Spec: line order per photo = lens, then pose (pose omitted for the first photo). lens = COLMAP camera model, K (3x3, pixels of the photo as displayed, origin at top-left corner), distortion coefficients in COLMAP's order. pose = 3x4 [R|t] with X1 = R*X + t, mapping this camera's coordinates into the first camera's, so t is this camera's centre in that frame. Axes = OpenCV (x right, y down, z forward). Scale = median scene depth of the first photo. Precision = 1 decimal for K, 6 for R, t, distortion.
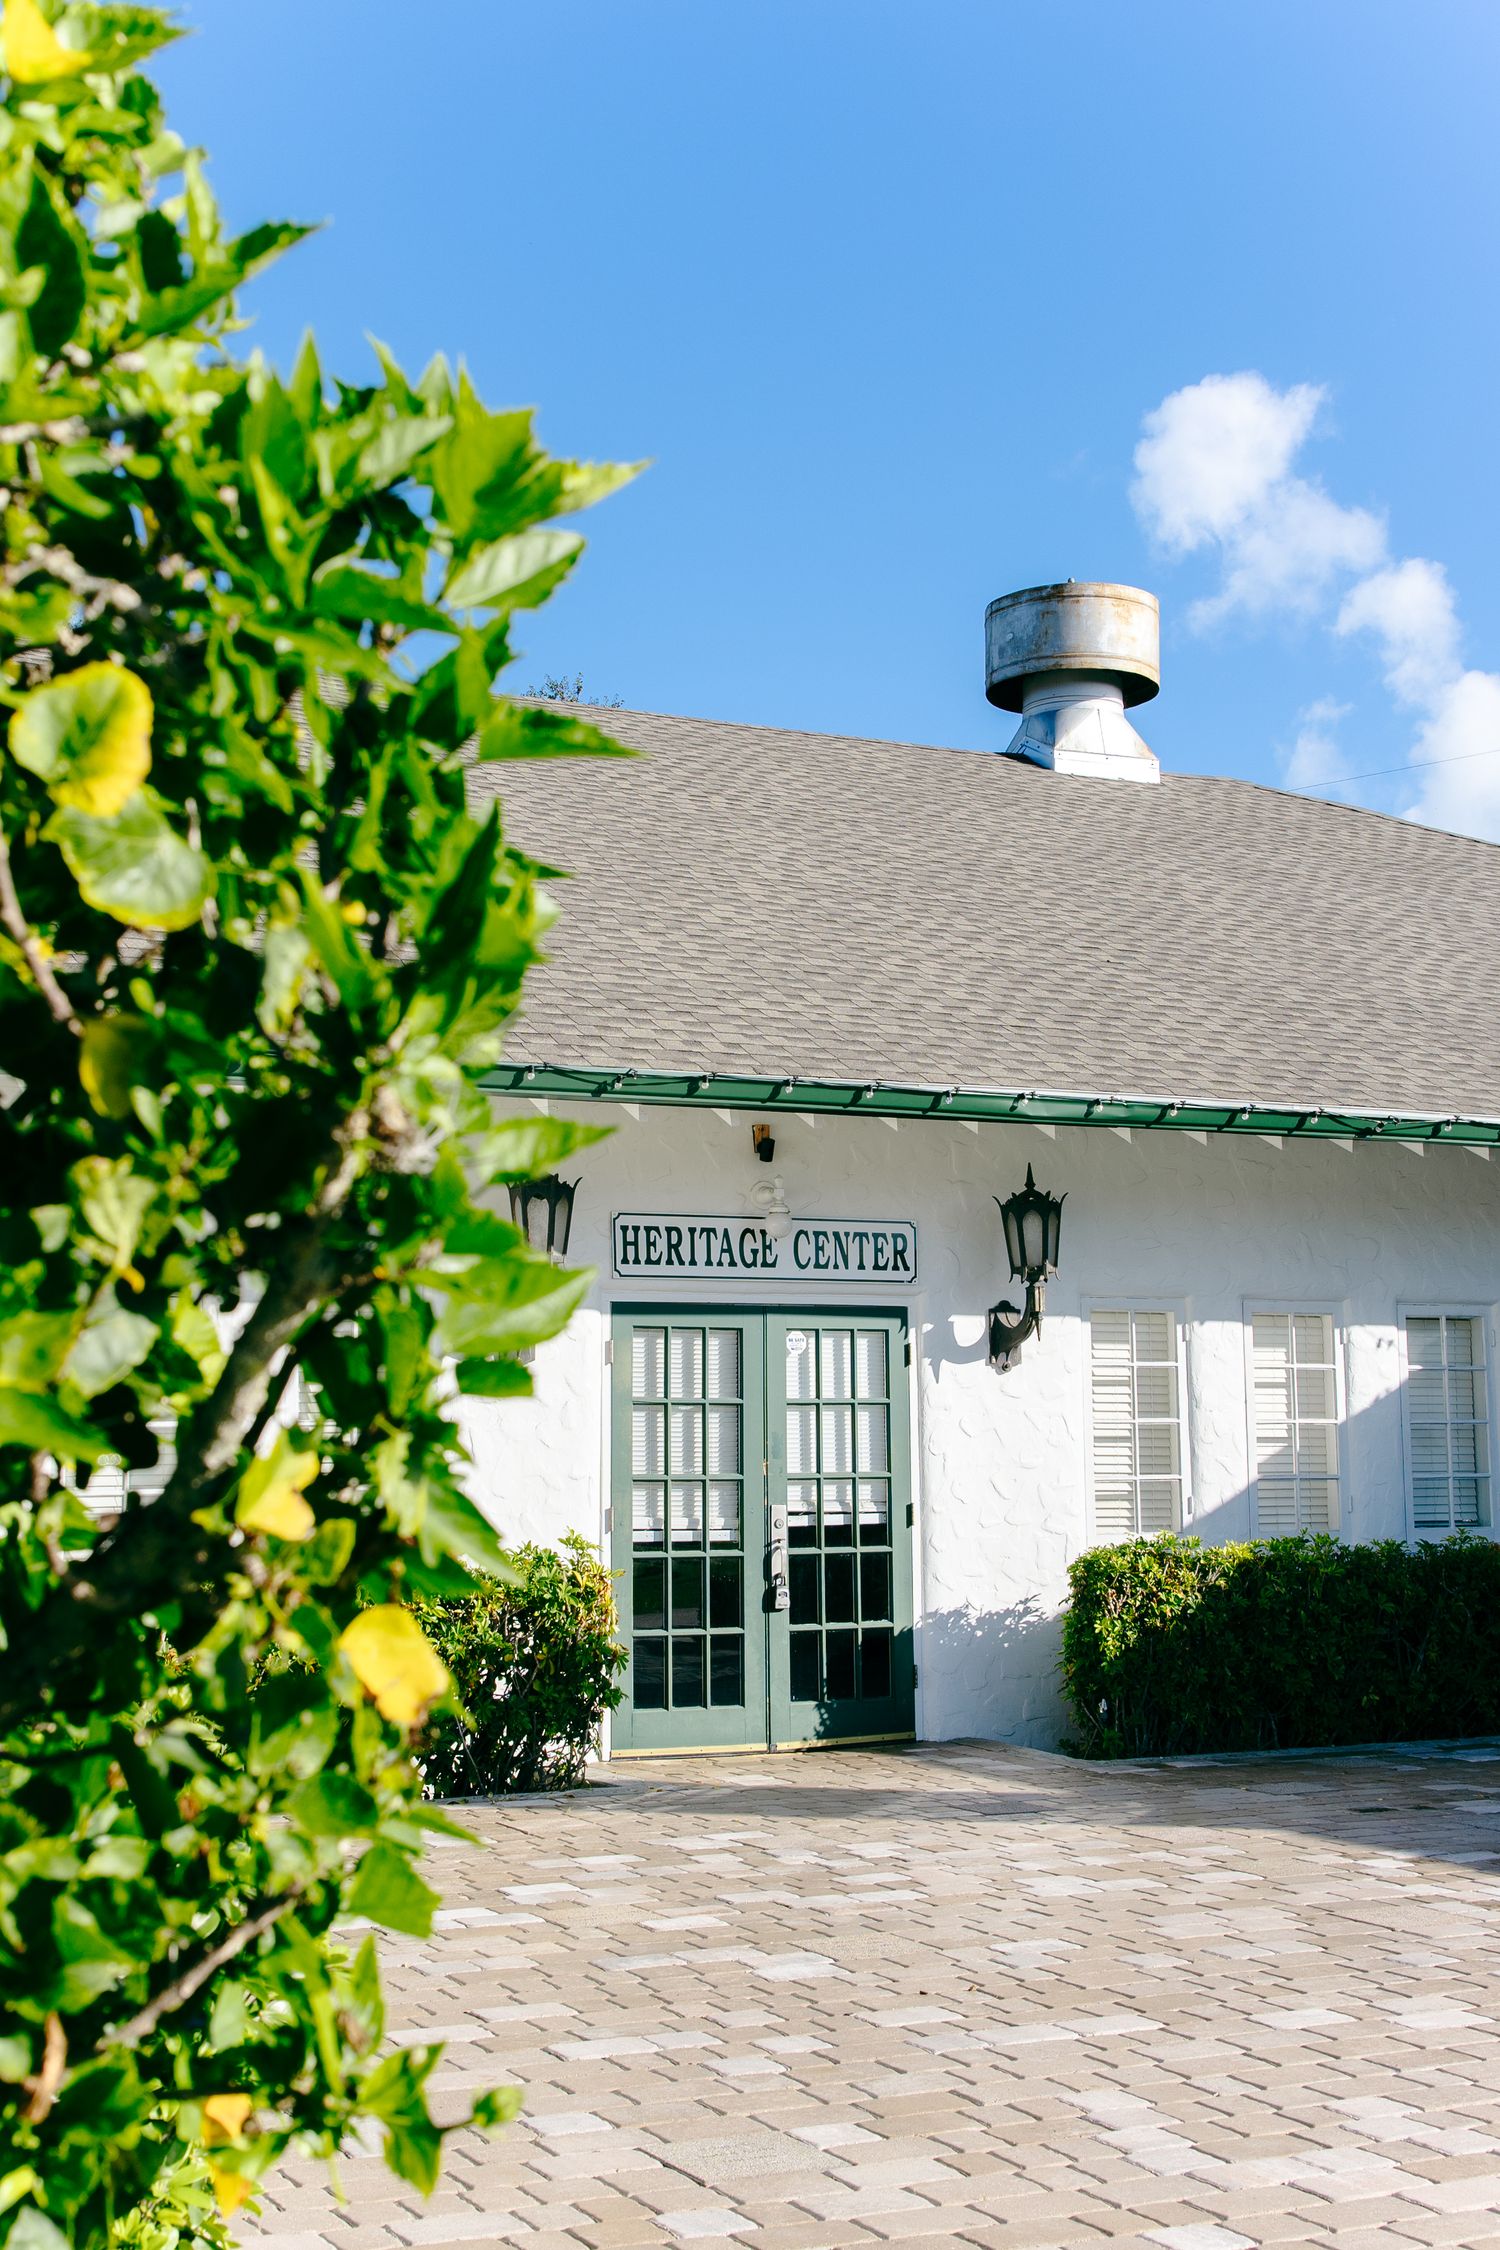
lens RADIAL K [[2983.1, 0, 750.0], [0, 2983.1, 1125.0], [0, 0, 1]] dist [-0.001255, -0.037493]
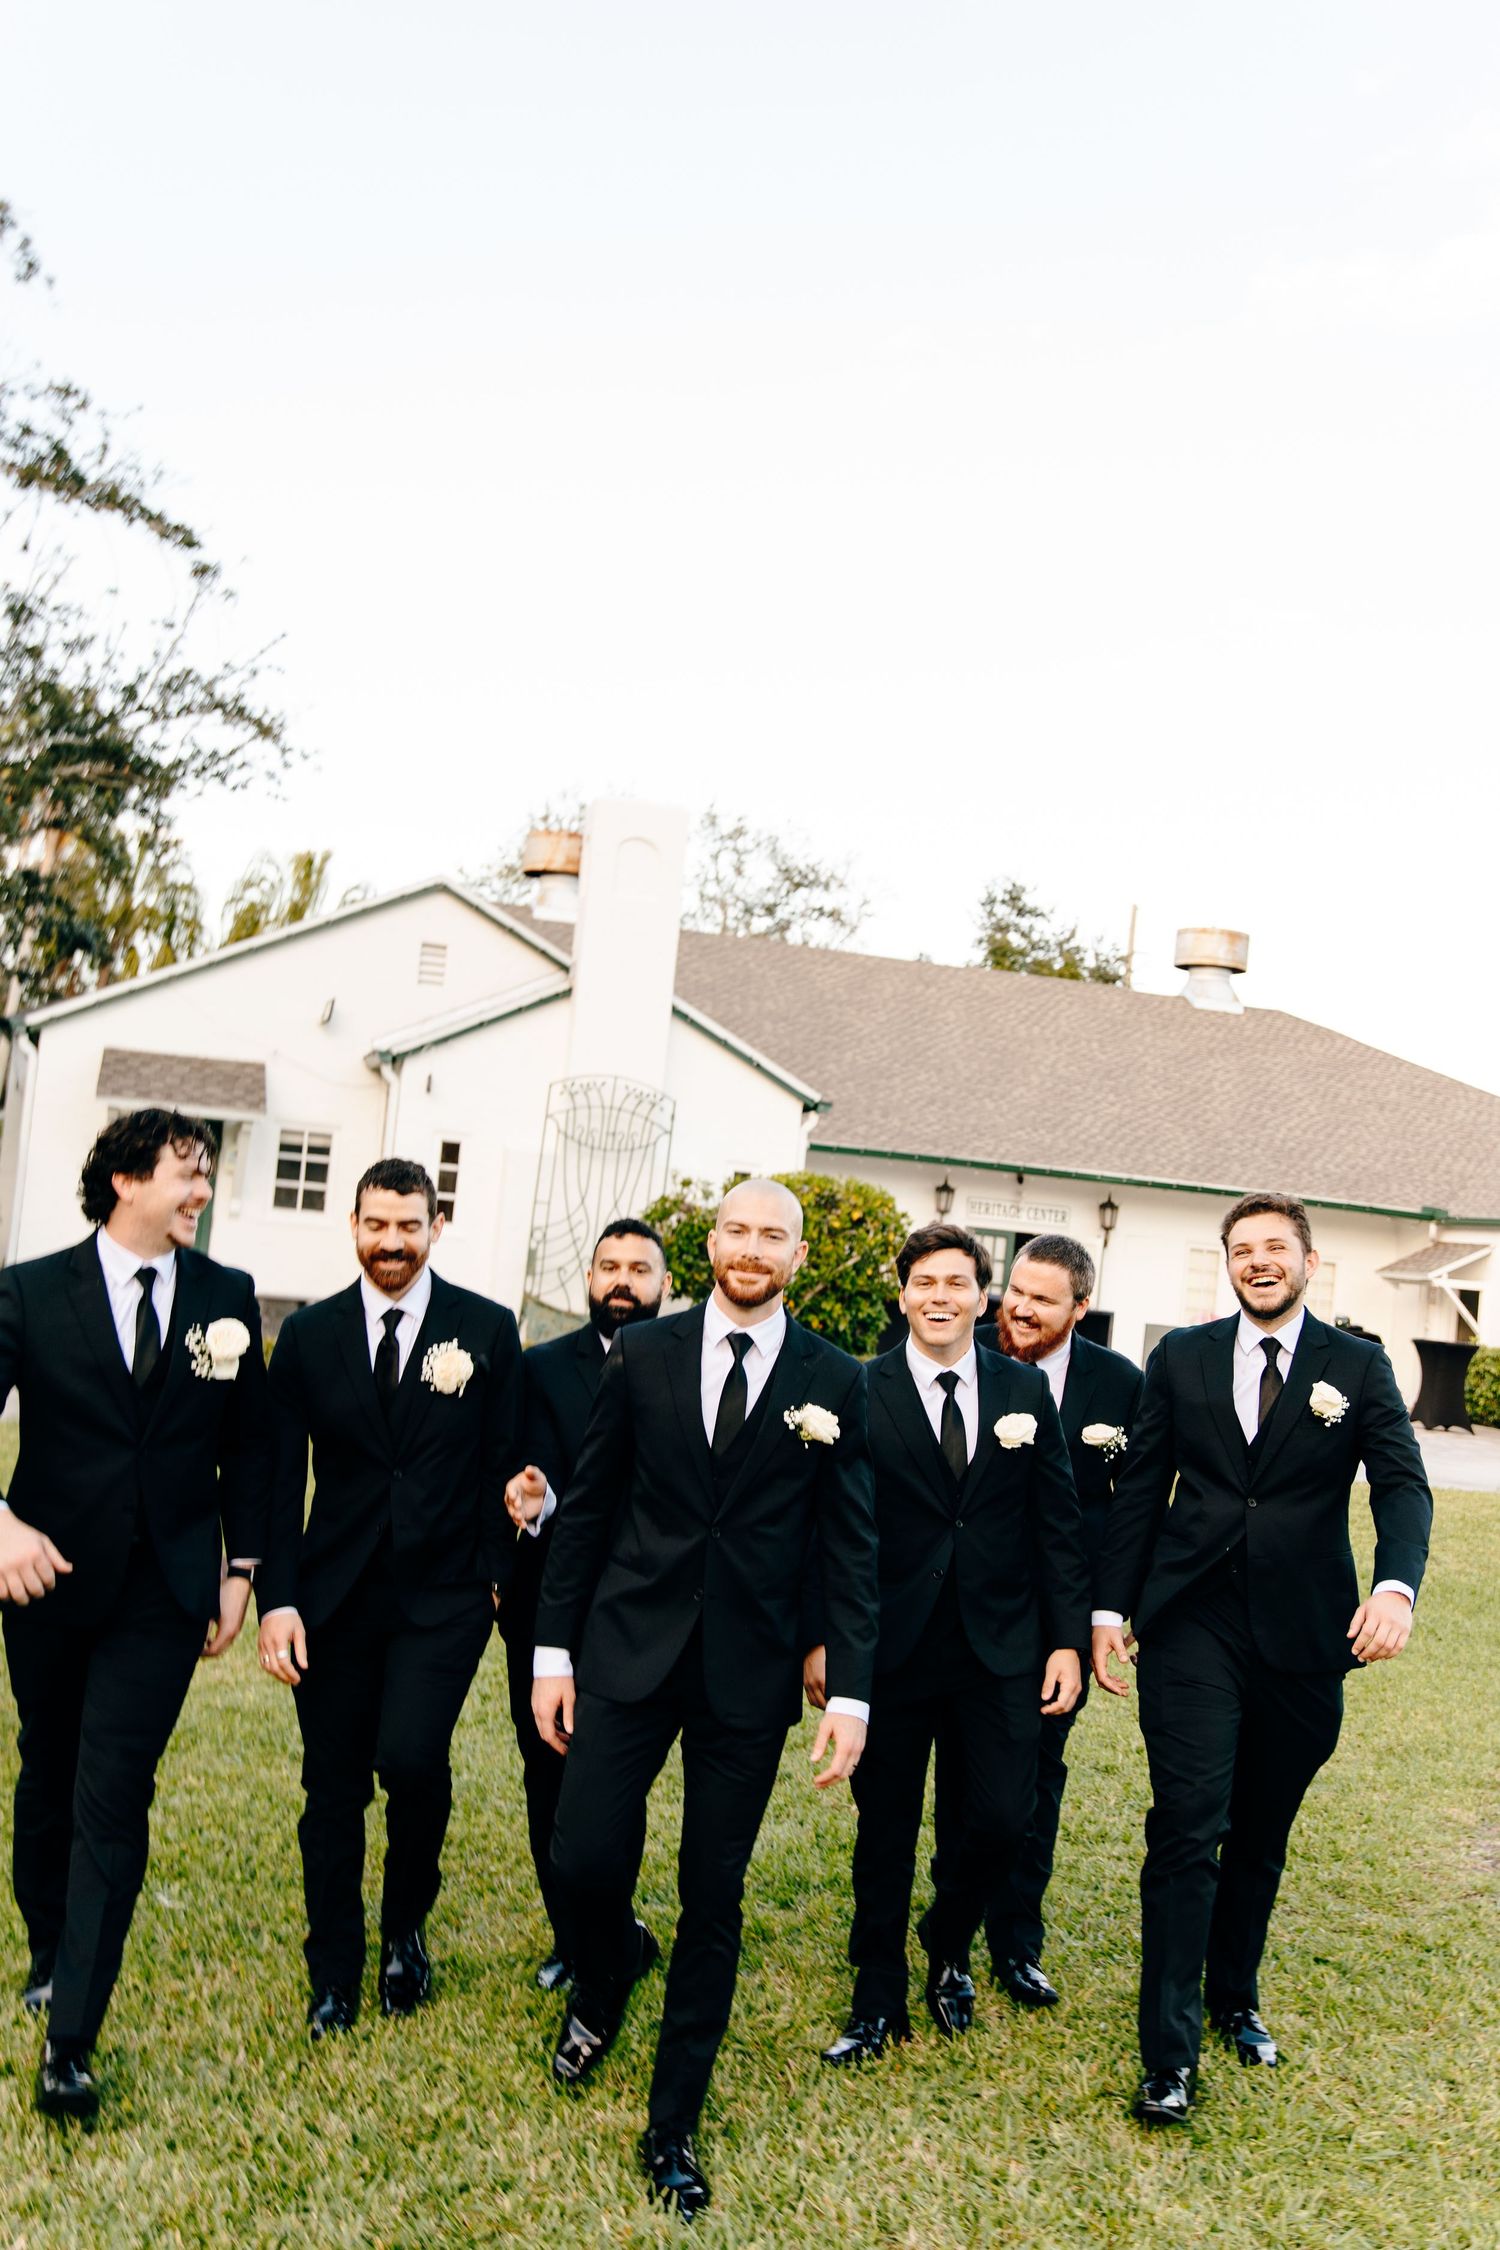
lens RADIAL K [[2338.9, 0, 750.0], [0, 2338.9, 1125.0], [0, 0, 1]] dist [0.000152, 0.000279]
pose [[0.979946, 0.101505, -0.171469, 0.122525], [-0.094389, 0.994320, 0.049176, -0.122404], [0.175487, -0.032005, 0.983961, -1.247606]]
